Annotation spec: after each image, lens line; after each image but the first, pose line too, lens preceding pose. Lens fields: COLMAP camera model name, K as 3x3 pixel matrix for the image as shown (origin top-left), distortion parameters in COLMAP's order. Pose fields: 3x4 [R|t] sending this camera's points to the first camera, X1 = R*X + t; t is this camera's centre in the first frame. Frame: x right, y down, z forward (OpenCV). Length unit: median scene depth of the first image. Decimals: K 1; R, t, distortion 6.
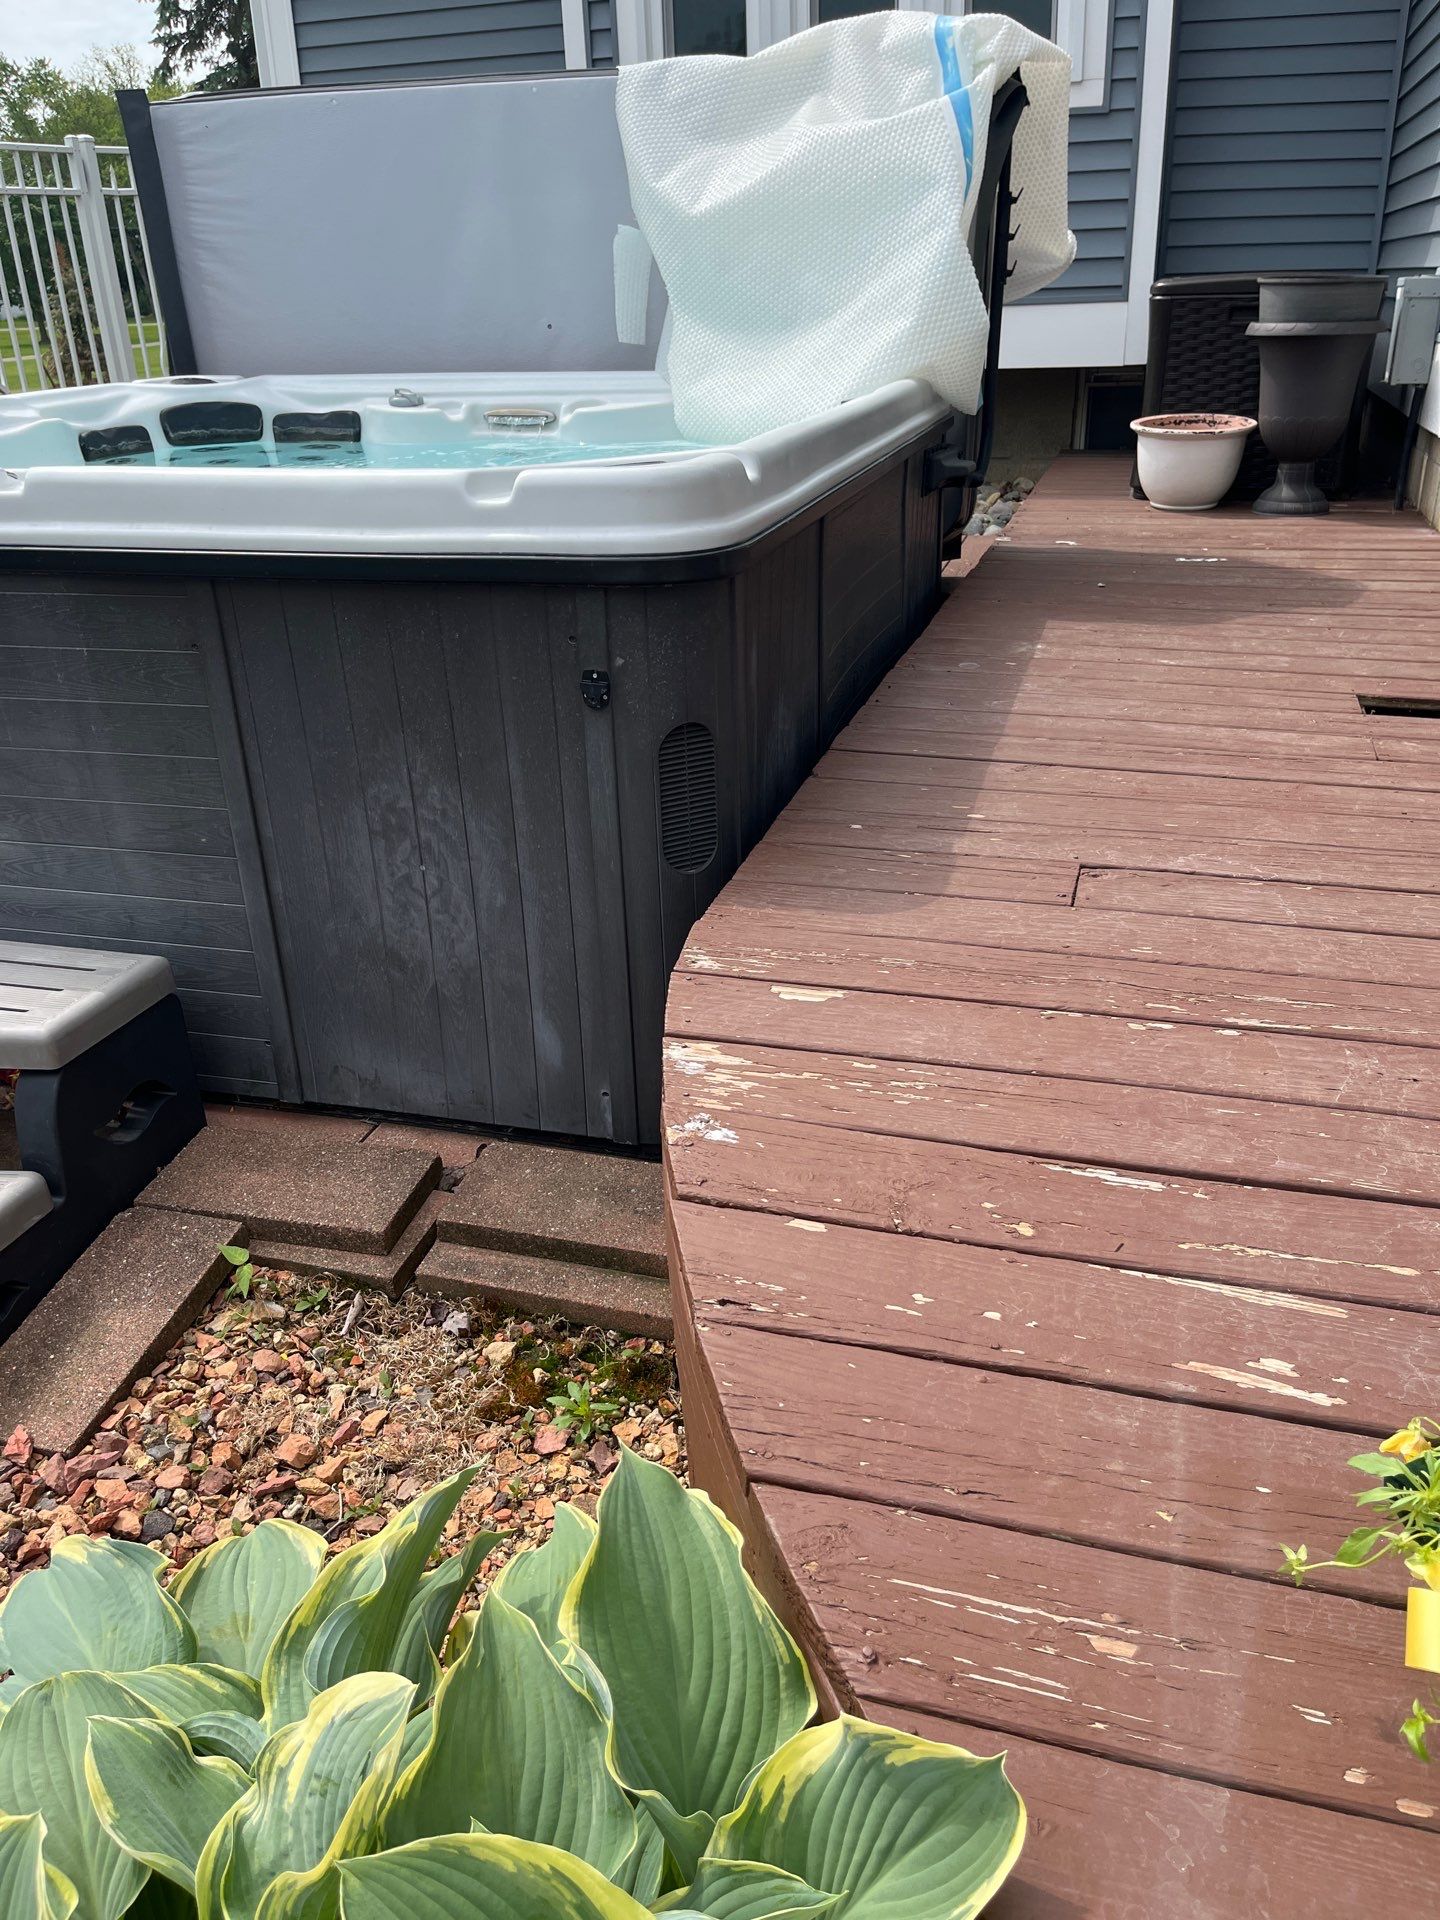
lens RADIAL K [[1453.0, 0, 720.0], [0, 1453.0, 960.0], [0, 0, 1]] dist [0.005587, 0.002577]
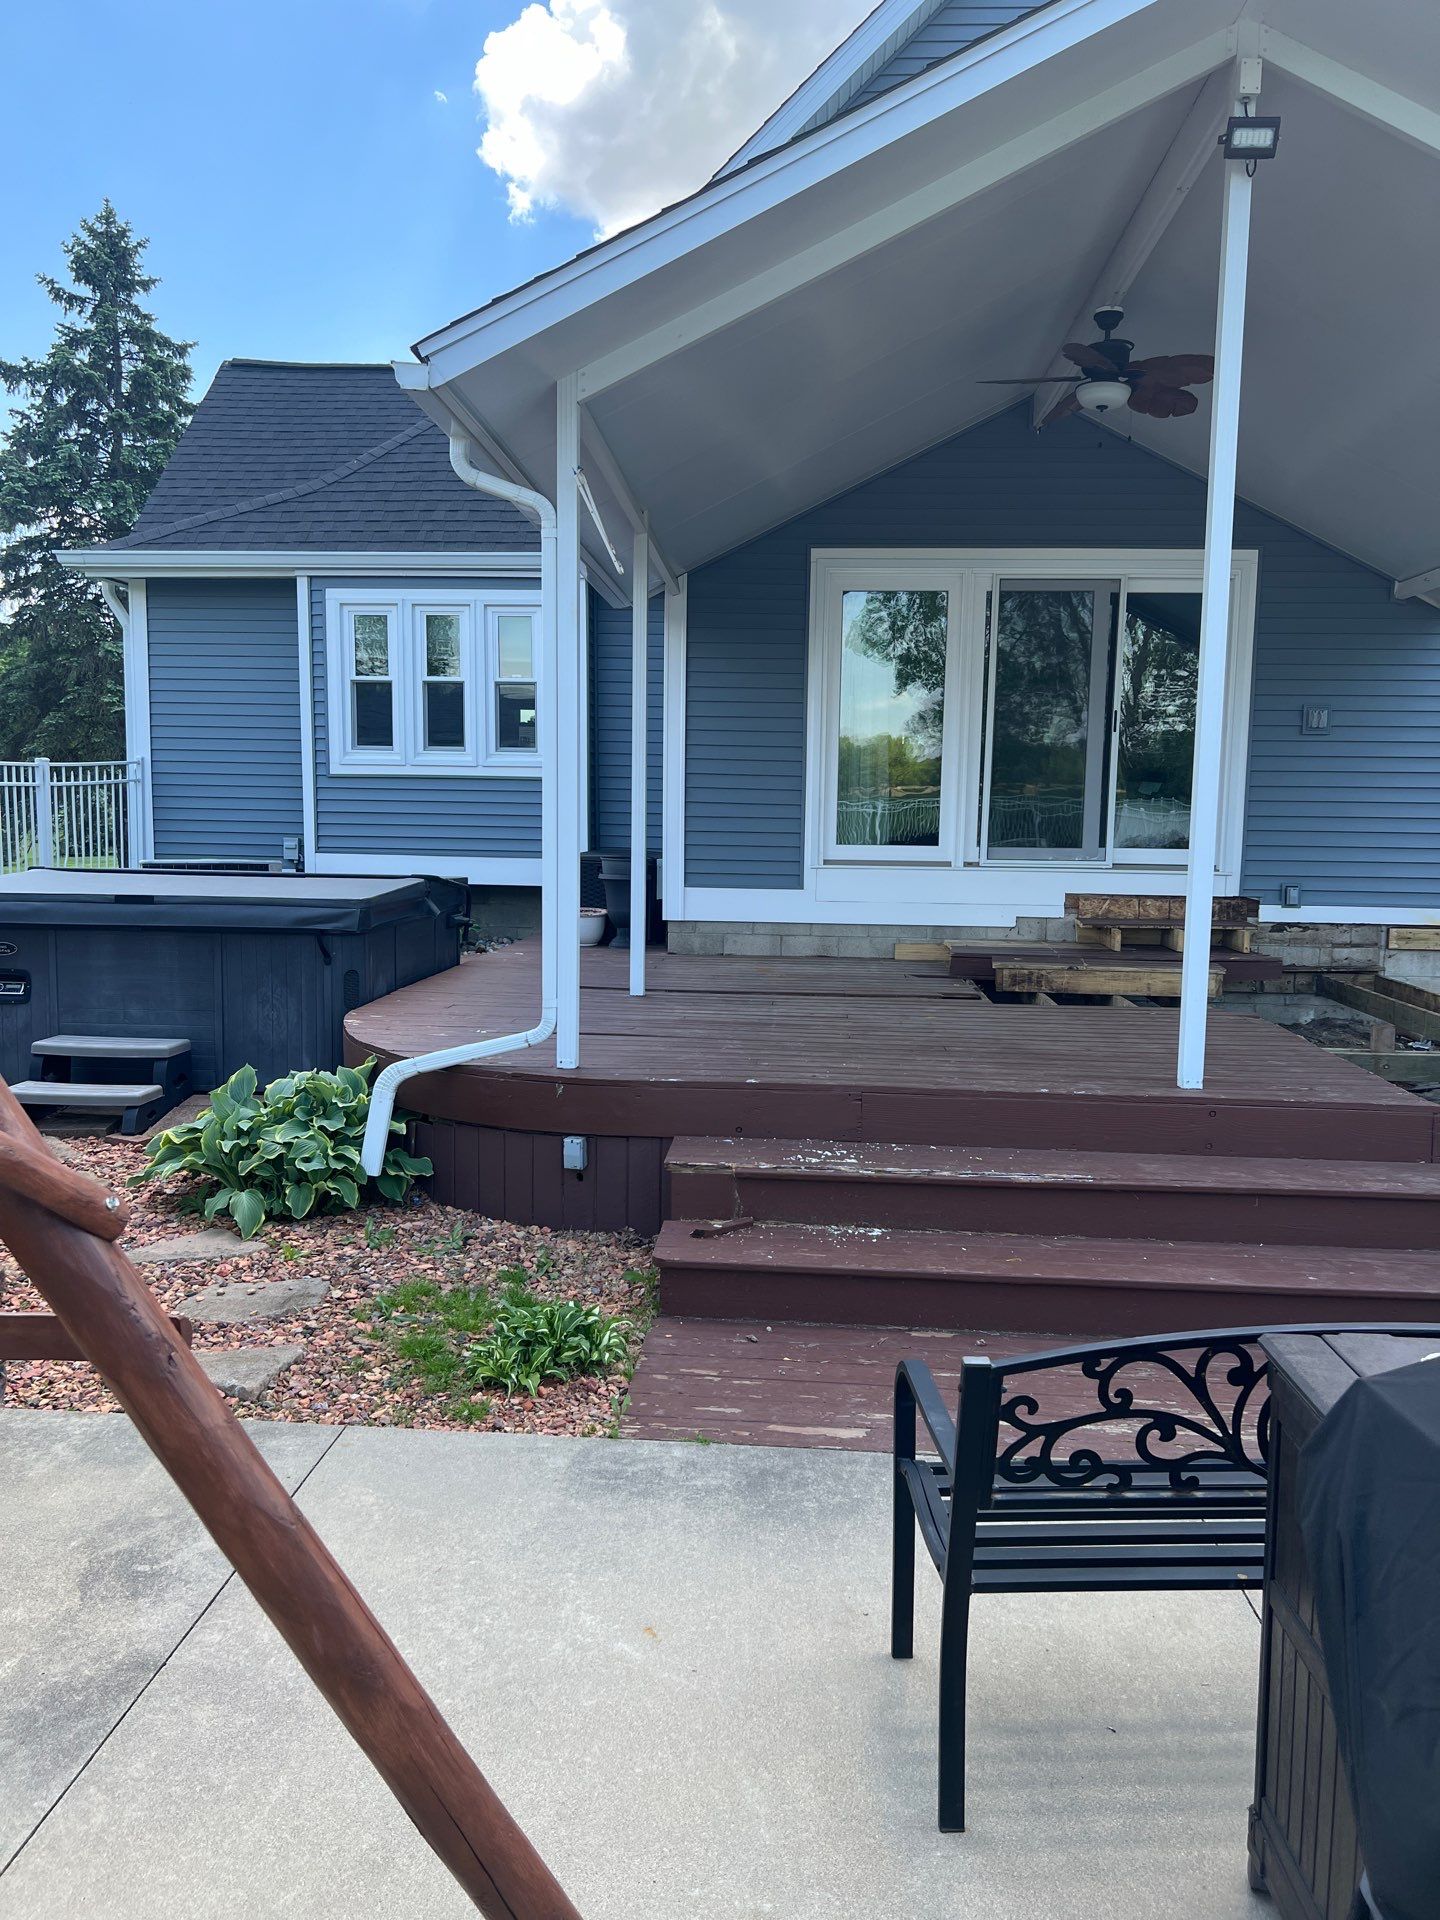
lens RADIAL K [[1425.9, 0, 720.0], [0, 1425.9, 960.0], [0, 0, 1]] dist [0.091736, 0.001075]
pose [[0.976028, 0.022844, 0.216445, 0.098506], [0.047929, 0.947505, -0.316128, 0.964647], [-0.212304, 0.318924, 0.923696, -2.488869]]
